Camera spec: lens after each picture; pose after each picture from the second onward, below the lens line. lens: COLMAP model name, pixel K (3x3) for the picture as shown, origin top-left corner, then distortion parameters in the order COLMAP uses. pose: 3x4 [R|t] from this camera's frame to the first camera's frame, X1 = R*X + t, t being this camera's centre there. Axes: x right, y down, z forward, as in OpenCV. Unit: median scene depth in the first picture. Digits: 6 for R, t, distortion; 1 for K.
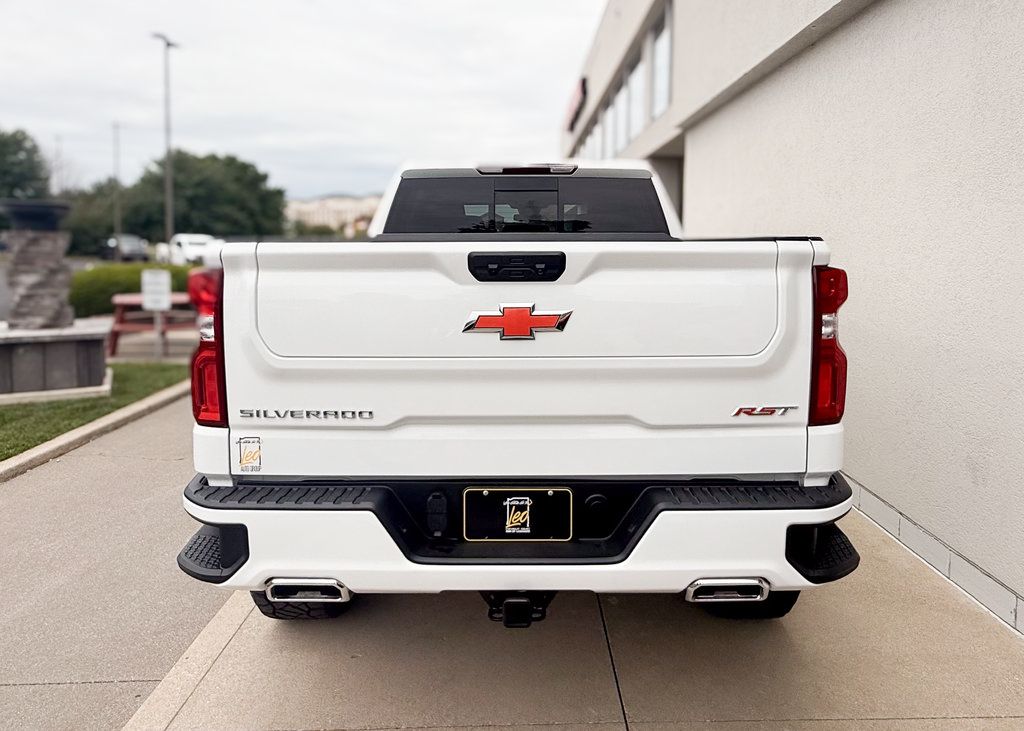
lens RADIAL K [[658.7, 0, 534.4], [0, 658.7, 281.0], [0, 0, 1]] dist [-0.001163, 0.000705]
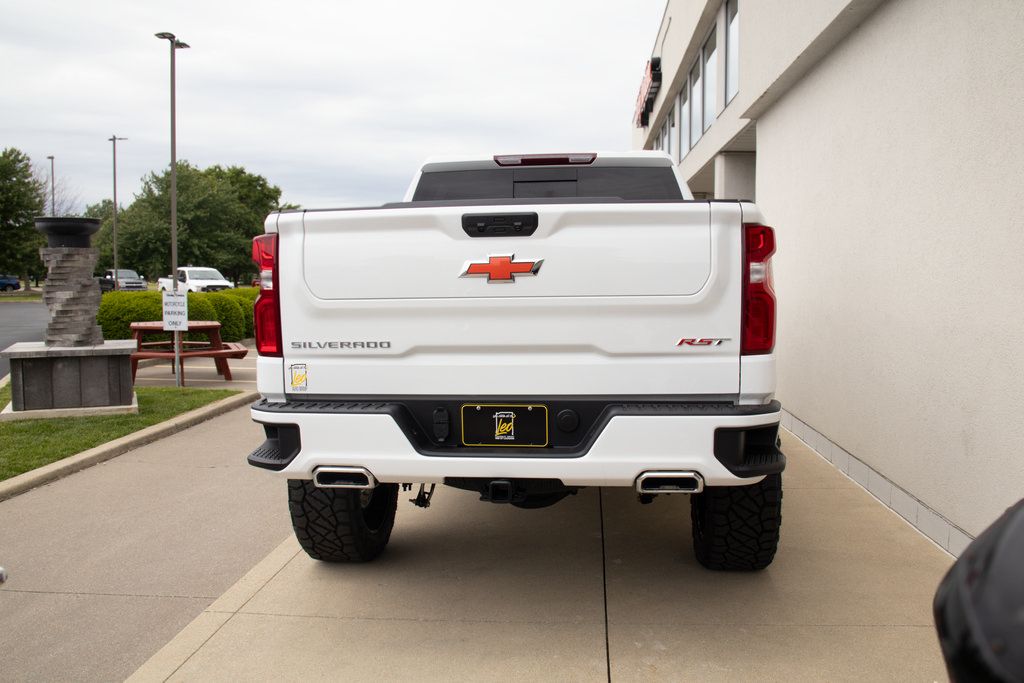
lens RADIAL K [[863.0, 0, 512.0], [0, 863.0, 341.5], [0, 0, 1]] dist [-0.164949, 0.141628]
pose [[0.993275, -0.002909, -0.115740, 0.179315], [0.005376, 0.999765, 0.021008, 0.160839], [0.115652, -0.021489, 0.993057, -0.620267]]
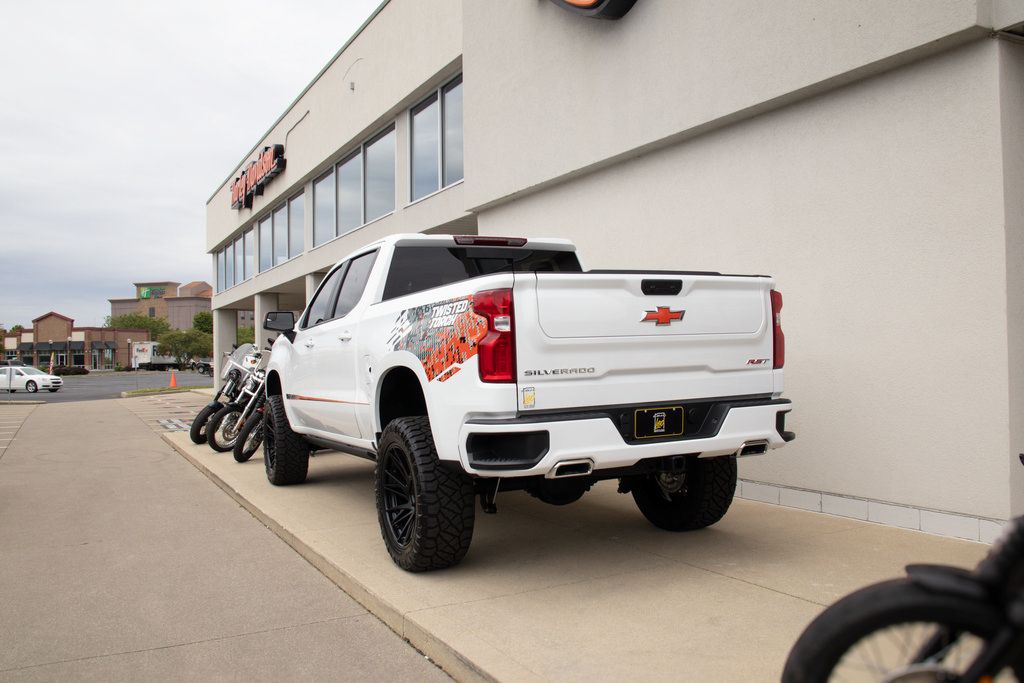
lens RADIAL K [[859.4, 0, 506.0], [0, 859.4, 338.5], [0, 0, 1]] dist [-0.160528, 0.134170]
pose [[0.898269, -0.020710, 0.438958, -1.464939], [0.053163, 0.996674, -0.061768, 0.245850], [-0.436218, 0.078820, 0.896382, -0.981998]]
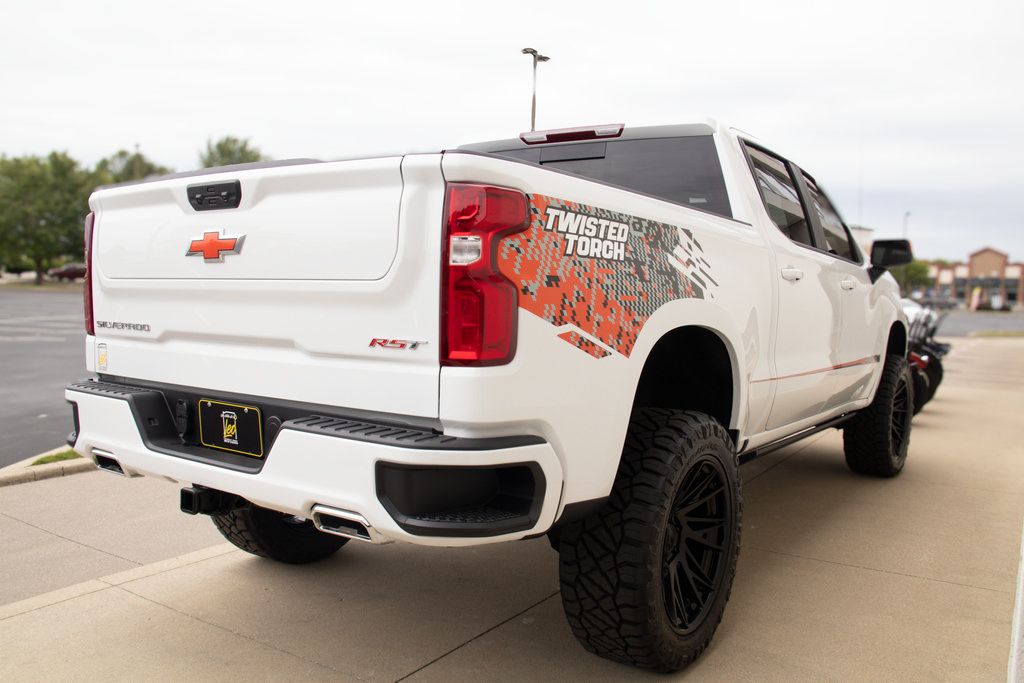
lens RADIAL K [[859.4, 0, 506.0], [0, 859.4, 338.5], [0, 0, 1]] dist [-0.160528, 0.134170]
pose [[0.821292, 0.050840, -0.568238, 1.140744], [-0.050687, 0.998585, 0.016083, 0.162760], [0.568252, 0.015594, 0.822707, 0.110547]]
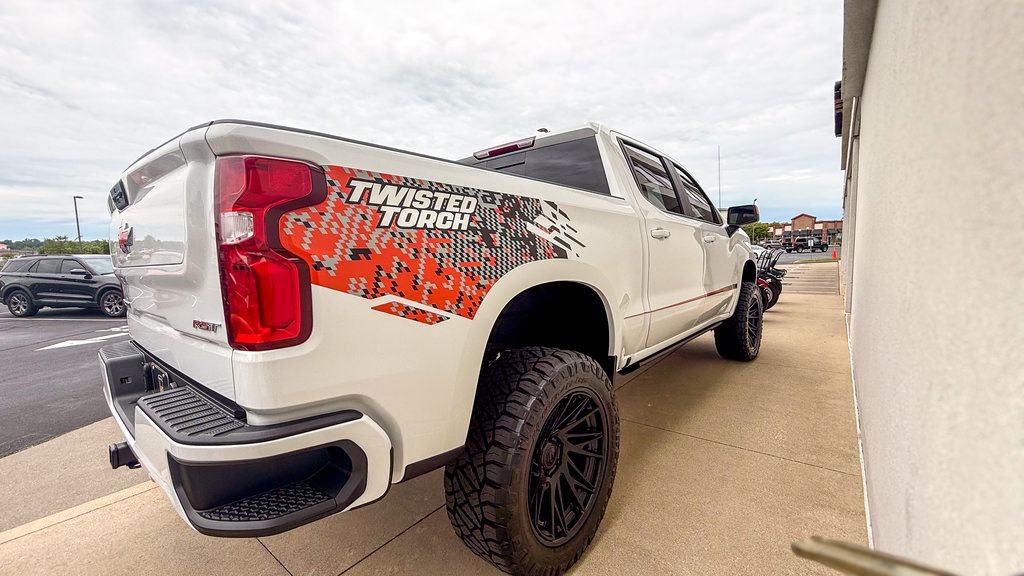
lens RADIAL K [[407.6, 0, 507.9], [0, 407.6, 286.2], [0, 0, 1]] dist [0.000040, 0.000479]
pose [[0.761313, 0.022933, -0.647979, 1.030224], [0.003917, 0.999193, 0.039965, 0.120989], [0.648373, -0.032964, 0.760609, 0.838701]]
